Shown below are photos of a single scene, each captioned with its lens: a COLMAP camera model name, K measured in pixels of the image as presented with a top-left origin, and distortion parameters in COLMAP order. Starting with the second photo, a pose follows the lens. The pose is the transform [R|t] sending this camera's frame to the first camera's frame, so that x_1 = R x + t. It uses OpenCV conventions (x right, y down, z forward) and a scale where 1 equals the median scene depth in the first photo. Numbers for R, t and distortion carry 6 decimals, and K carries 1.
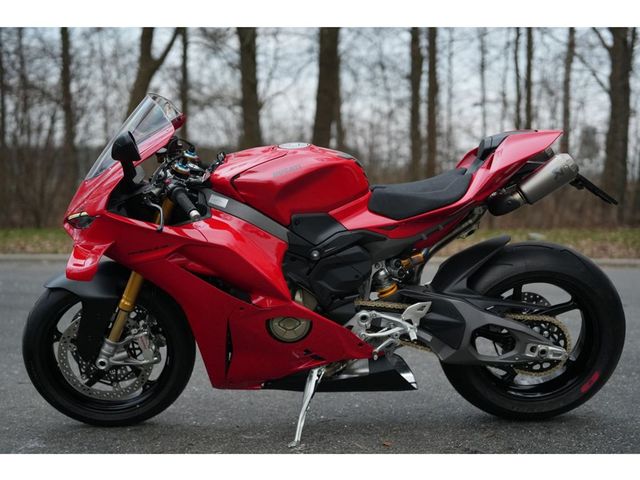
lens RADIAL K [[915.6, 0, 320.0], [0, 915.6, 240.0], [0, 0, 1]] dist [-0.048227, 0.701758]
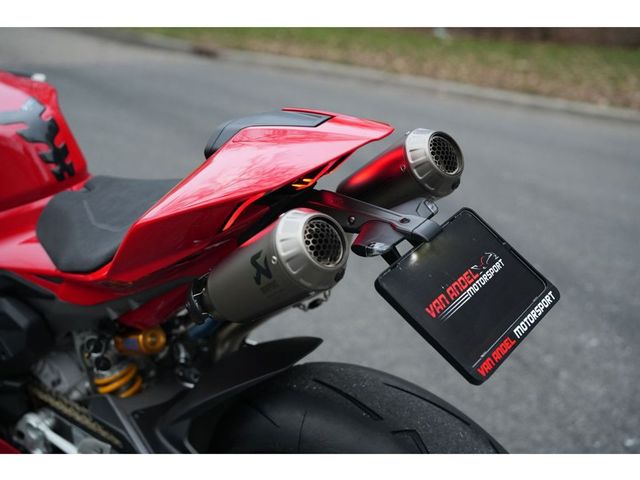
lens RADIAL K [[915.6, 0, 320.0], [0, 915.6, 240.0], [0, 0, 1]] dist [-0.048227, 0.701758]
pose [[0.763397, 0.227854, -0.604407, 0.468997], [-0.082682, 0.962489, 0.258416, -0.170120], [0.640616, -0.147301, 0.753601, 0.722936]]
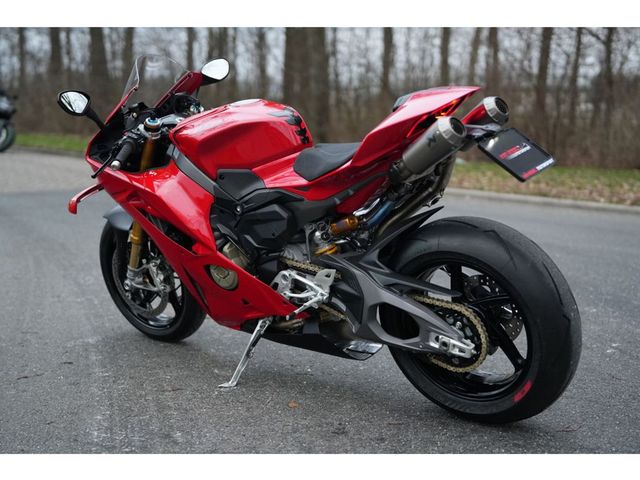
lens RADIAL K [[915.6, 0, 320.0], [0, 915.6, 240.0], [0, 0, 1]] dist [-0.048227, 0.701758]
pose [[0.755386, 0.111447, -0.645733, 0.717182], [-0.063335, 0.993235, 0.097333, -0.054566], [0.652212, -0.032627, 0.757334, 0.269766]]
